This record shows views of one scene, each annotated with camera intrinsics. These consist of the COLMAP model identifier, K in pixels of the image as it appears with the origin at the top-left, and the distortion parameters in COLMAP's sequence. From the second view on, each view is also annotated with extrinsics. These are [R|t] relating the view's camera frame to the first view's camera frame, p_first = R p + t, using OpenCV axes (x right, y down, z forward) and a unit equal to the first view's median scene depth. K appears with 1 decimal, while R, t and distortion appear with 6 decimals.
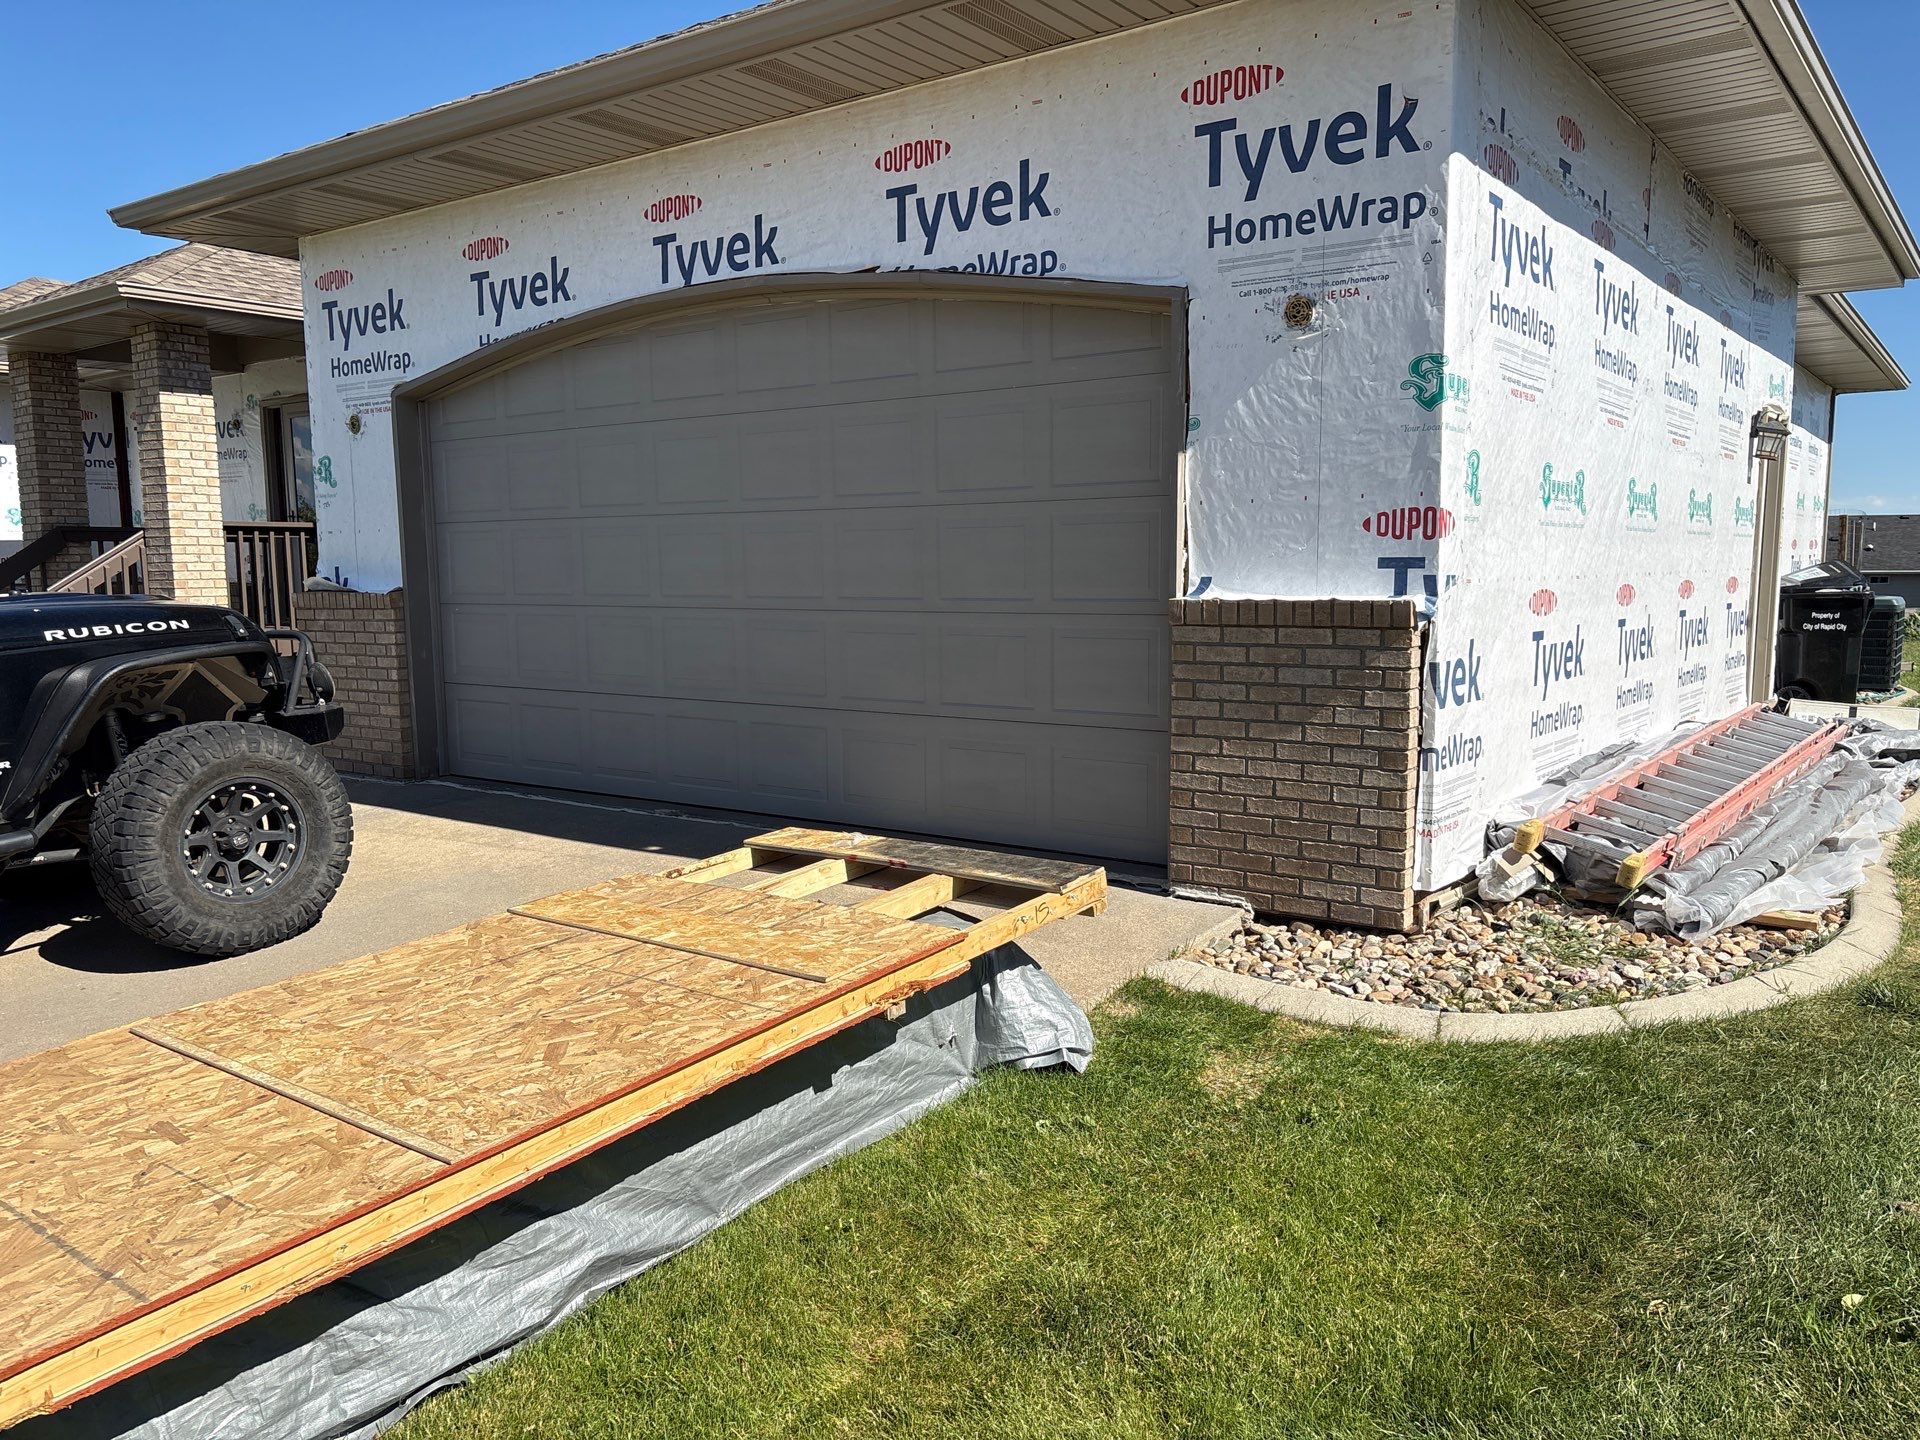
lens RADIAL K [[1441.4, 0, 971.3], [0, 1441.4, 751.2], [0, 0, 1]] dist [0.026491, -0.020059]
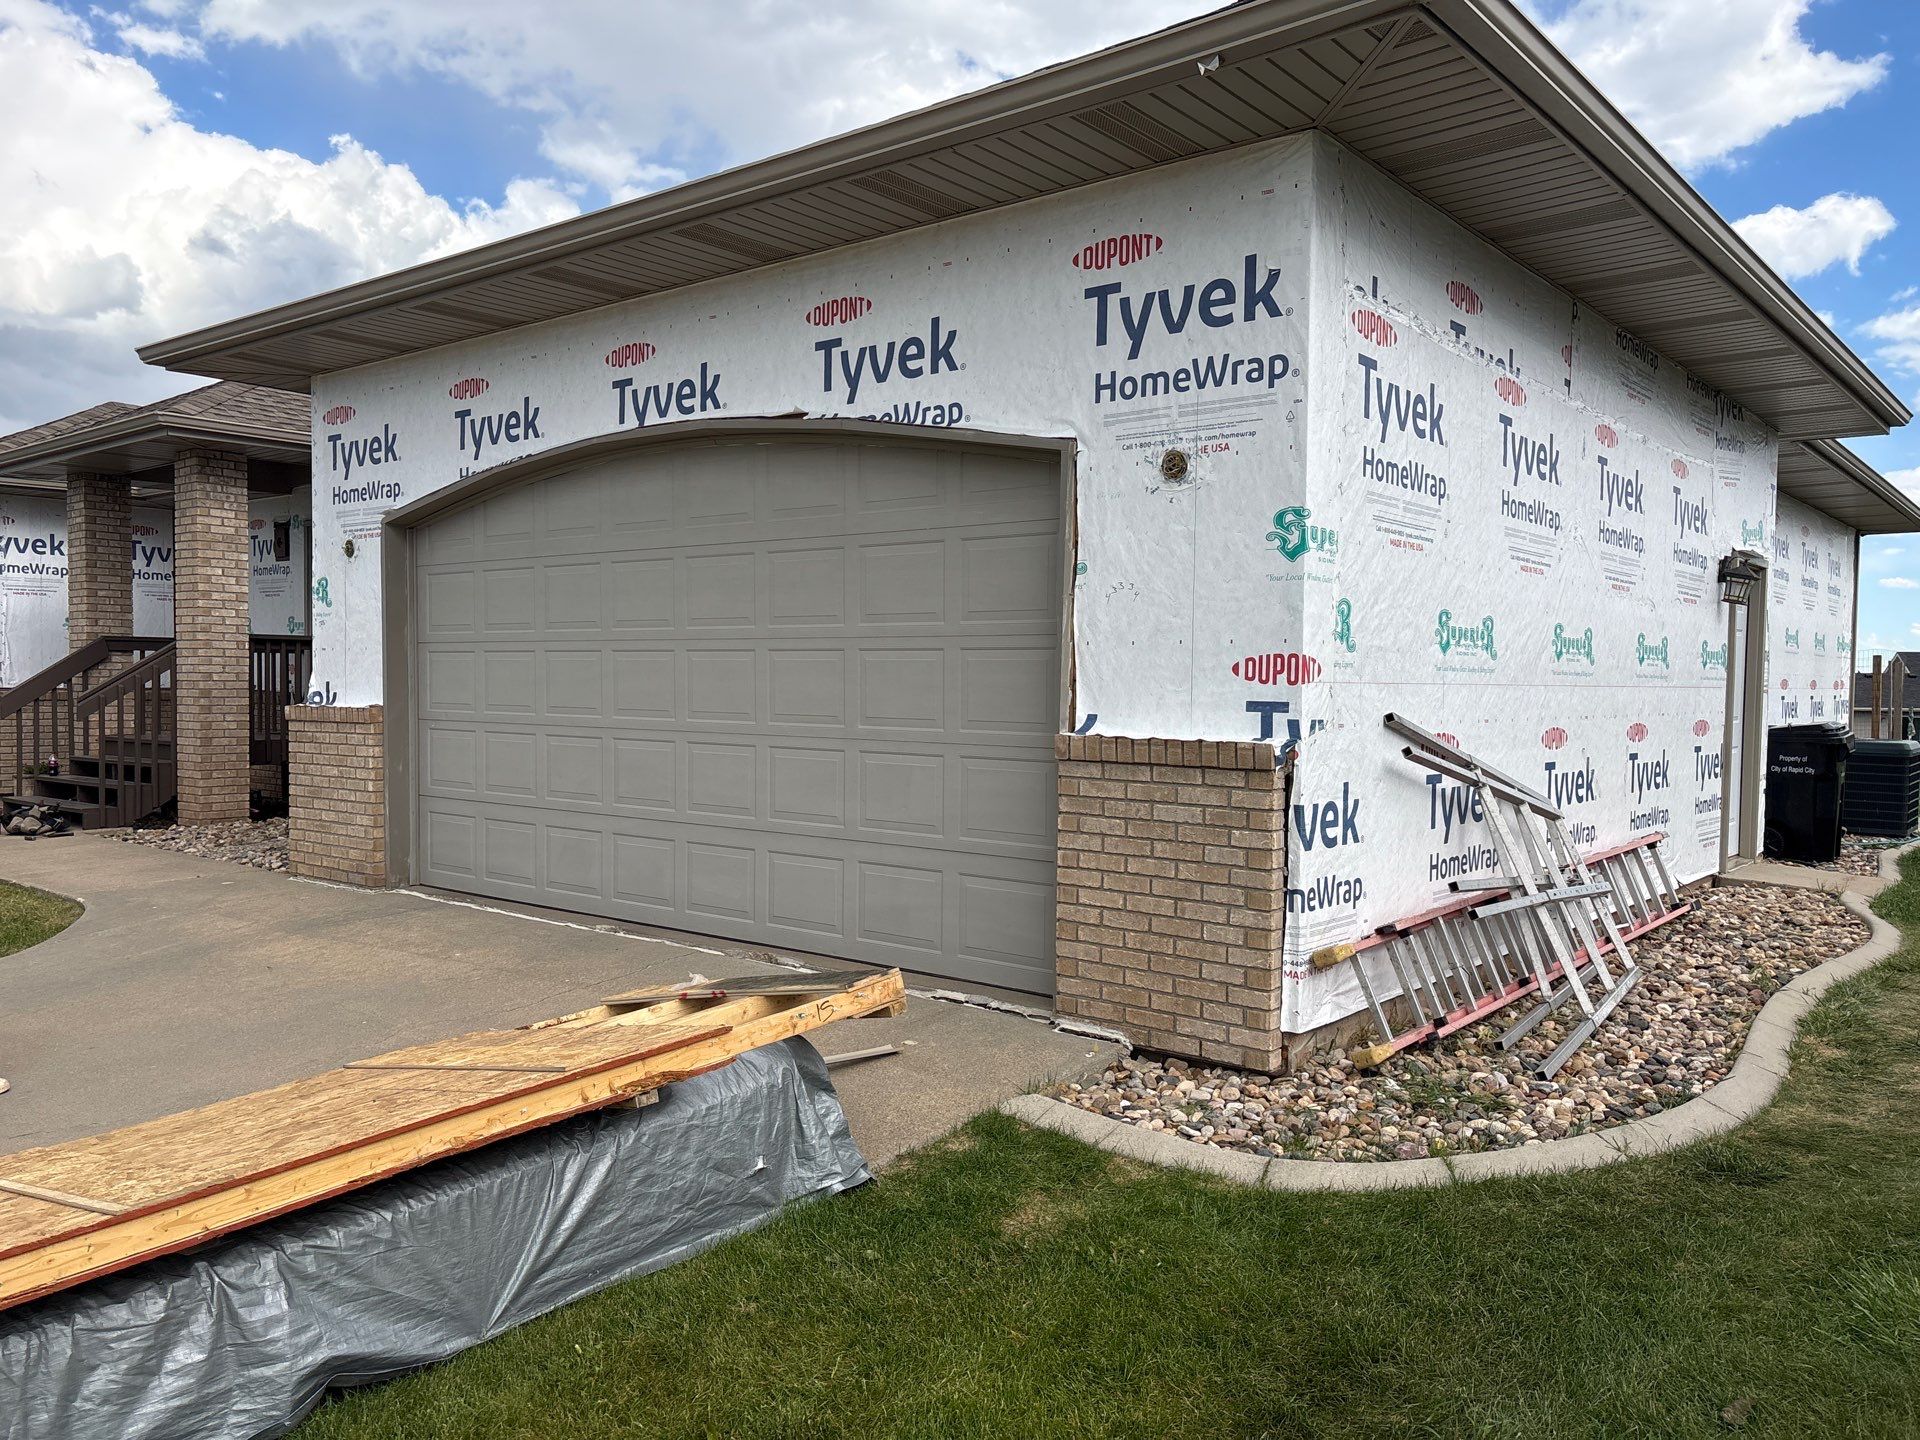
lens RADIAL K [[1441.4, 0, 970.0], [0, 1441.4, 747.7], [0, 0, 1]] dist [0.026491, -0.020059]
pose [[0.998366, 0.022696, -0.052443, 0.130261], [-0.026920, 0.996327, -0.081292, -0.011923], [0.050406, 0.082571, 0.995310, -0.021469]]
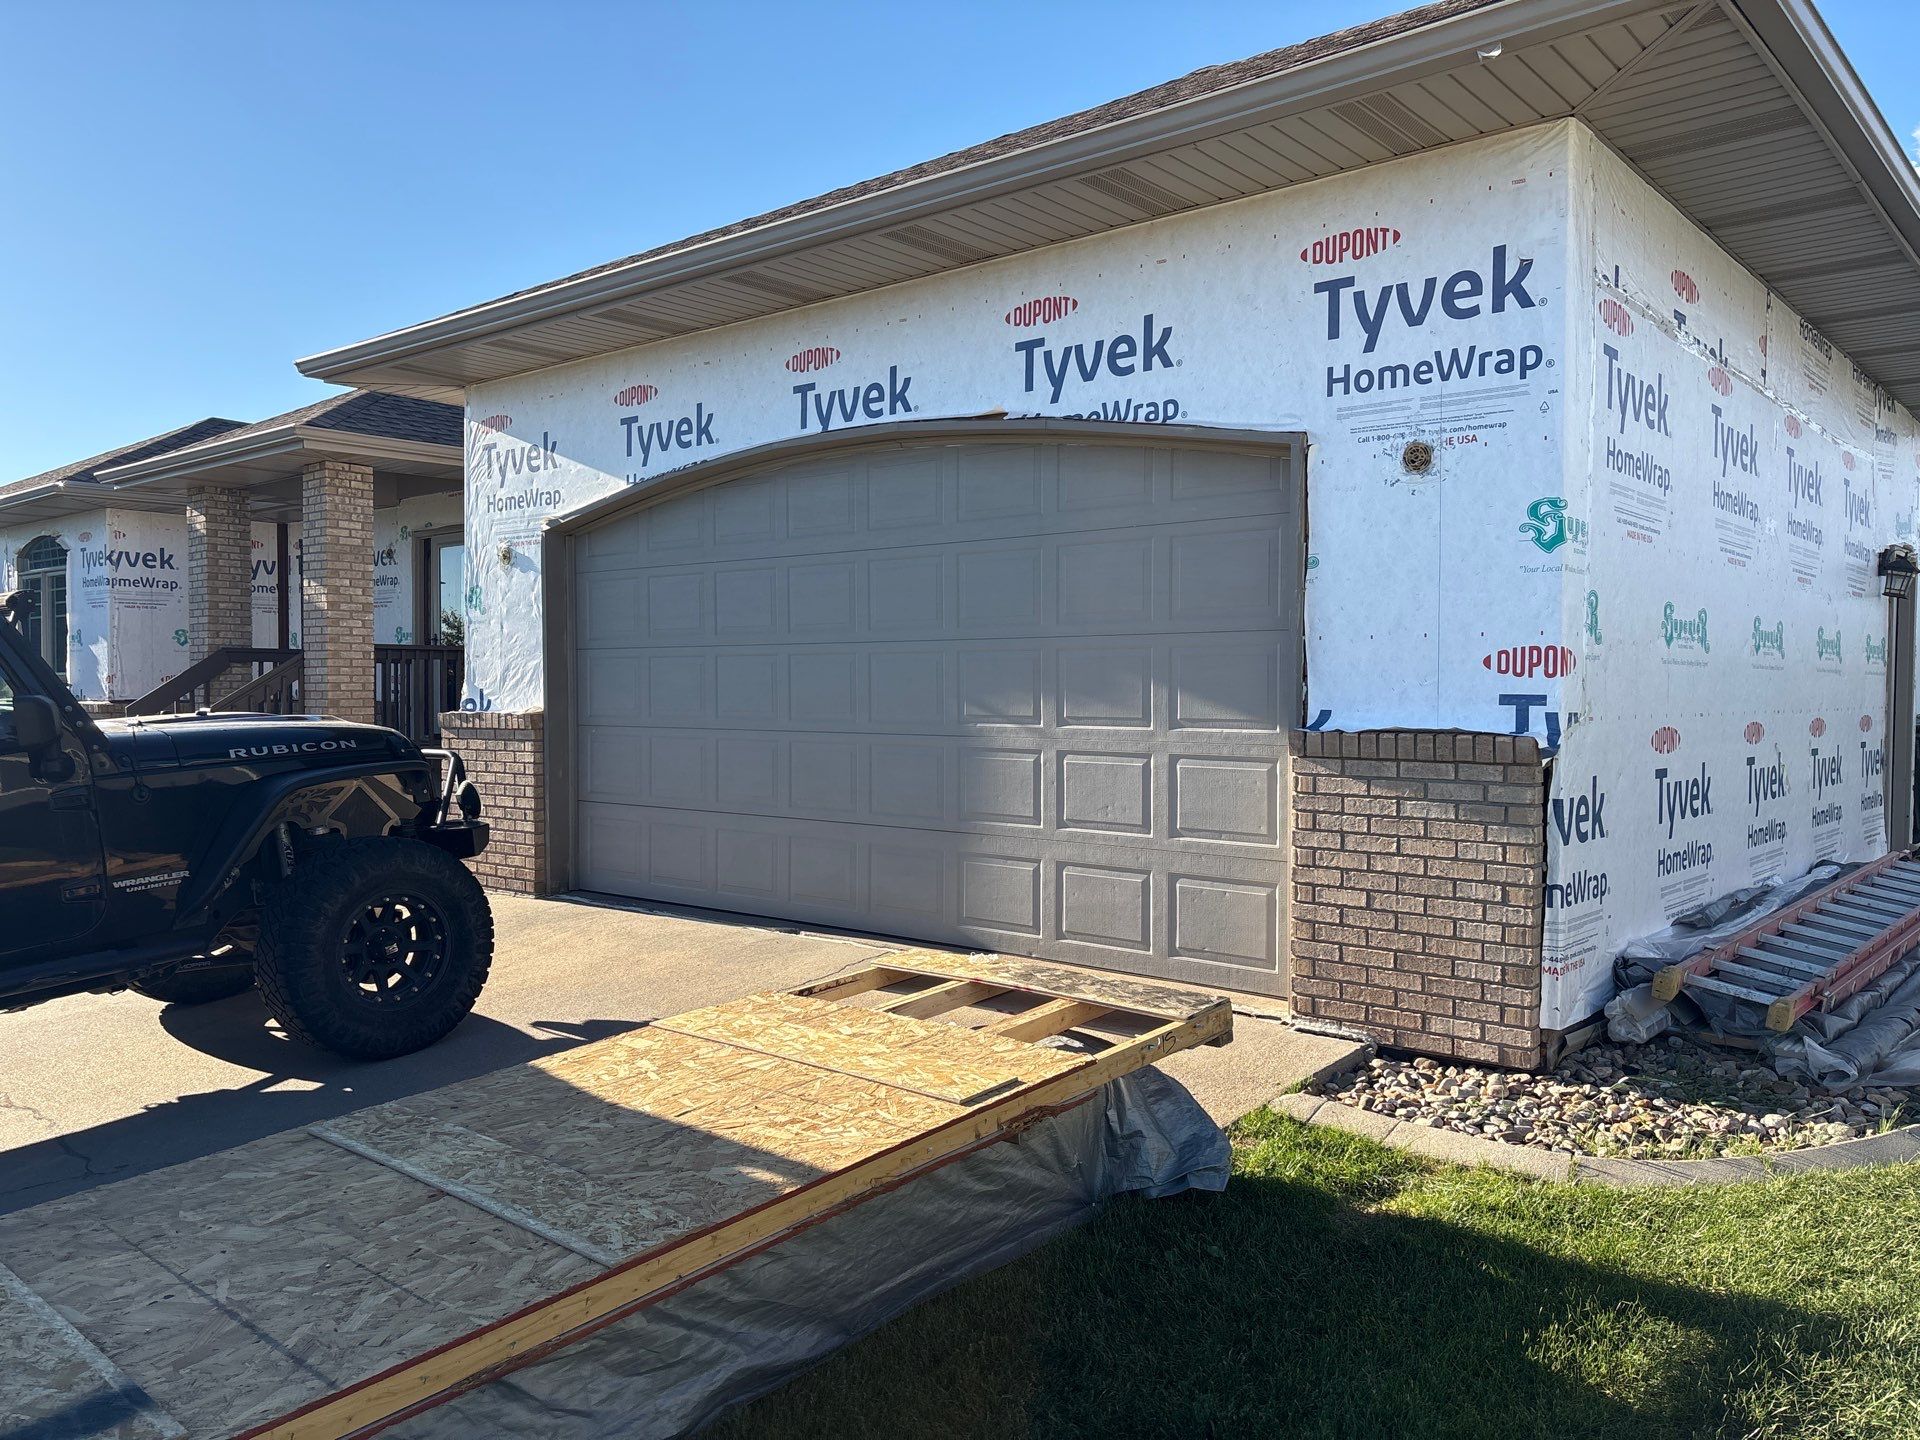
lens RADIAL K [[1441.4, 0, 971.8], [0, 1441.4, 738.4], [0, 0, 1]] dist [0.026491, -0.020059]
pose [[0.997426, 0.013732, -0.070371, -0.013902], [-0.020270, 0.995455, -0.093047, -0.001627], [0.068774, 0.094234, 0.993172, -0.025373]]
